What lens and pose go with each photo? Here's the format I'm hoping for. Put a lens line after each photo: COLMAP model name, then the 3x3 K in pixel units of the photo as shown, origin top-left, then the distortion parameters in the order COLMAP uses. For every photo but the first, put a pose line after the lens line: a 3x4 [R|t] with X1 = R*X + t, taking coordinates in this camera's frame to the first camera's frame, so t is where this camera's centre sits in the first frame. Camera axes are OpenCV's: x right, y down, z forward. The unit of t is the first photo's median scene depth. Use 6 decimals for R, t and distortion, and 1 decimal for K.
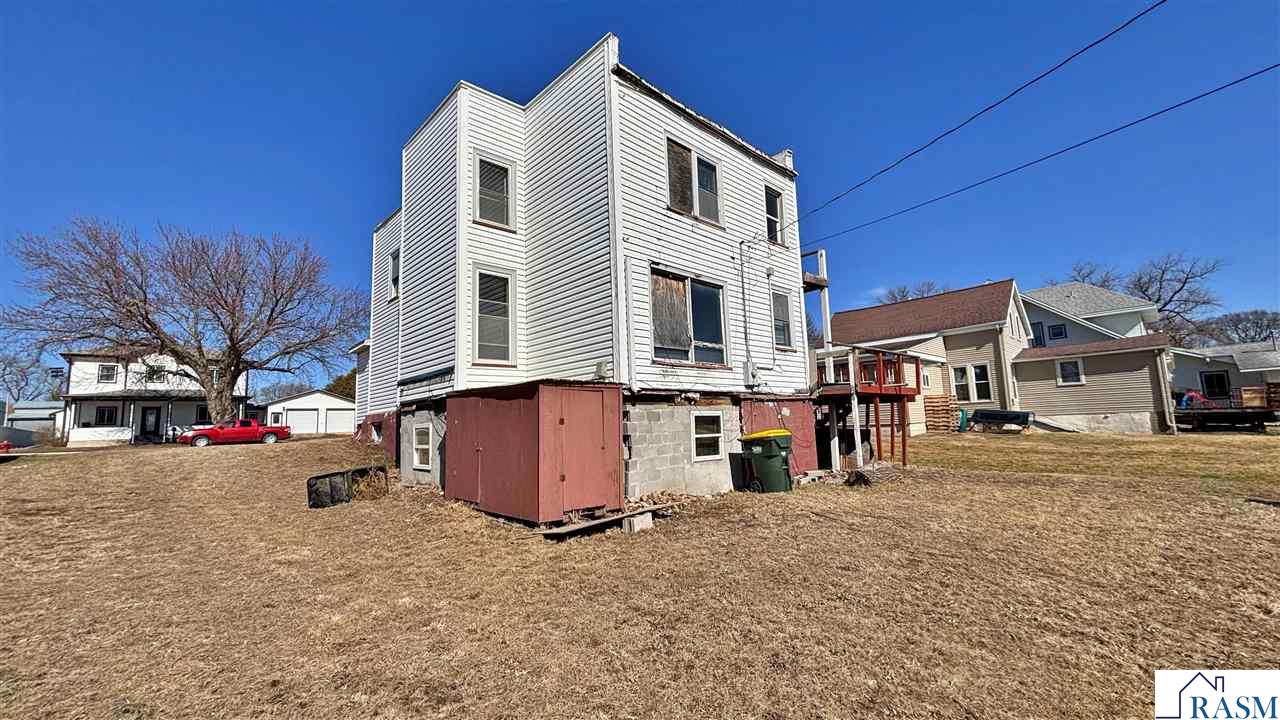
lens RADIAL K [[513.9, 0, 634.5], [0, 513.9, 364.5], [0, 0, 1]] dist [0.004235, 0.000307]
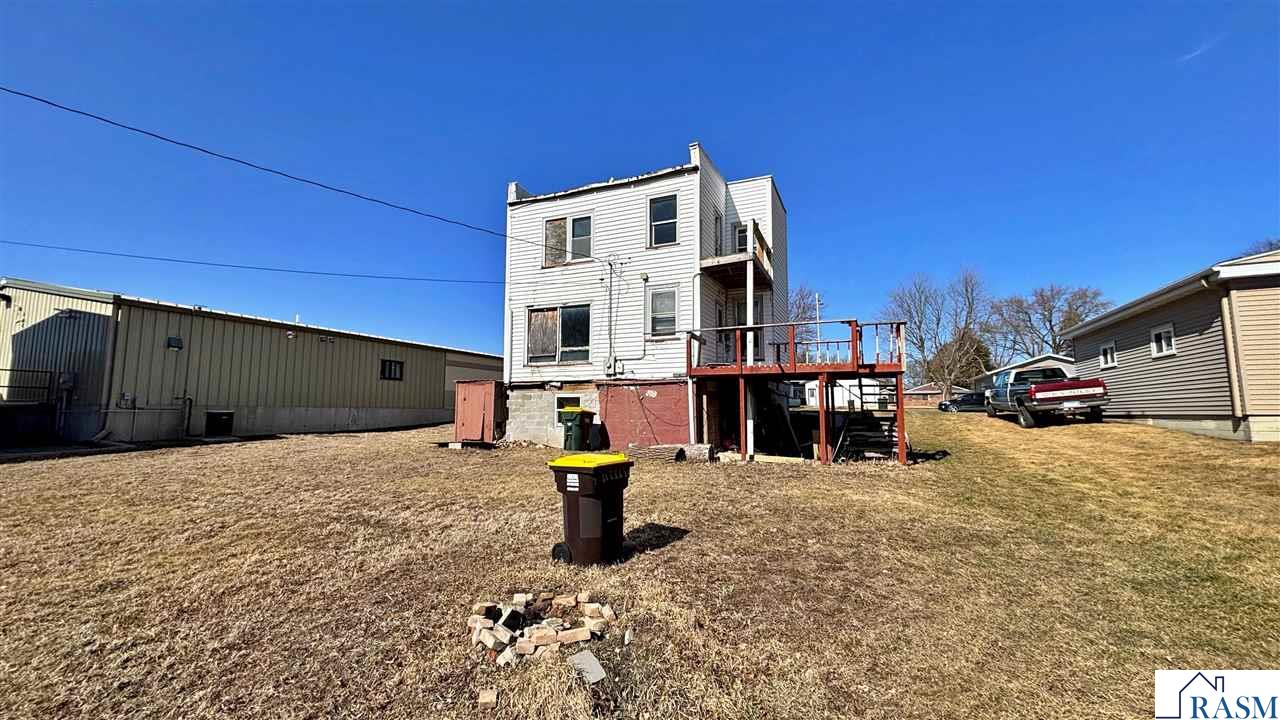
lens RADIAL K [[513.9, 0, 631.1], [0, 513.9, 366.1], [0, 0, 1]] dist [0.004235, 0.000307]
pose [[0.386655, -0.041473, -0.921291, 1.205893], [0.092386, 0.995705, -0.006049, 0.027100], [0.917585, -0.082775, 0.388826, 0.445237]]
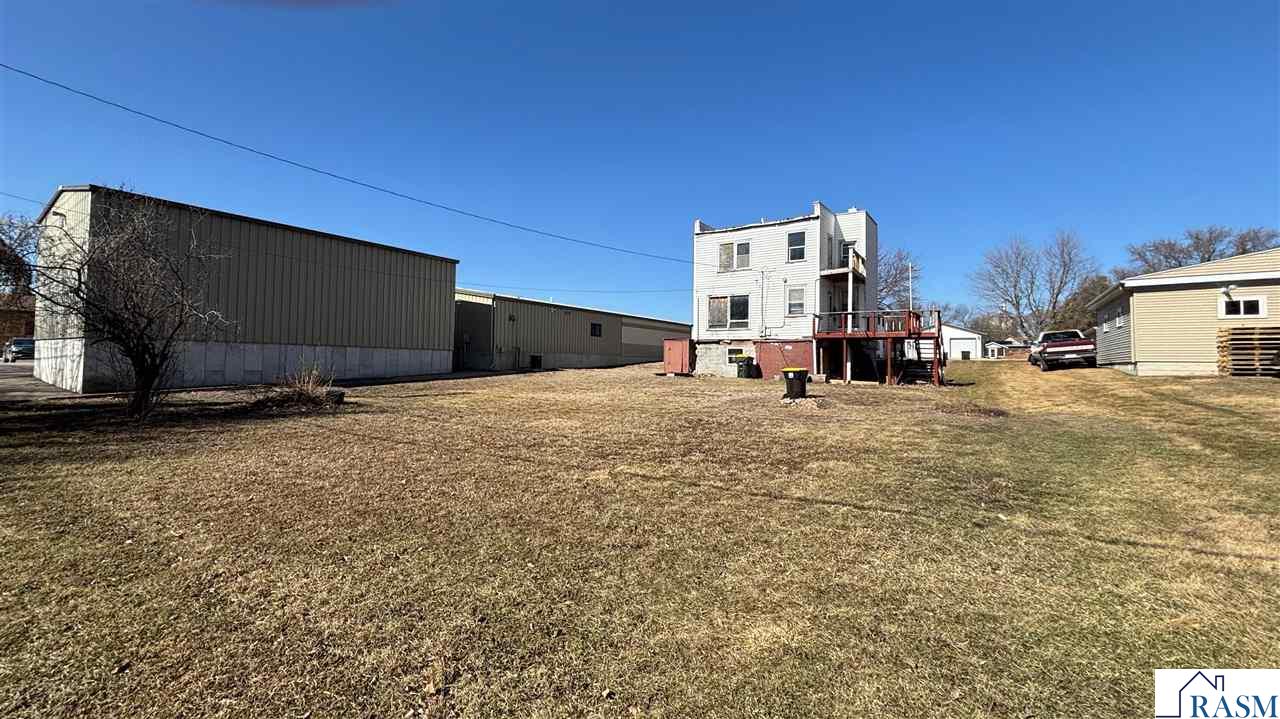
lens RADIAL K [[513.9, 0, 600.1], [0, 513.9, 347.6], [0, 0, 1]] dist [0.004235, 0.000307]
pose [[0.178945, 0.016951, -0.983713, 1.946187], [0.095377, 0.994843, 0.034493, -0.045969], [0.979225, -0.099996, 0.176405, -0.098647]]
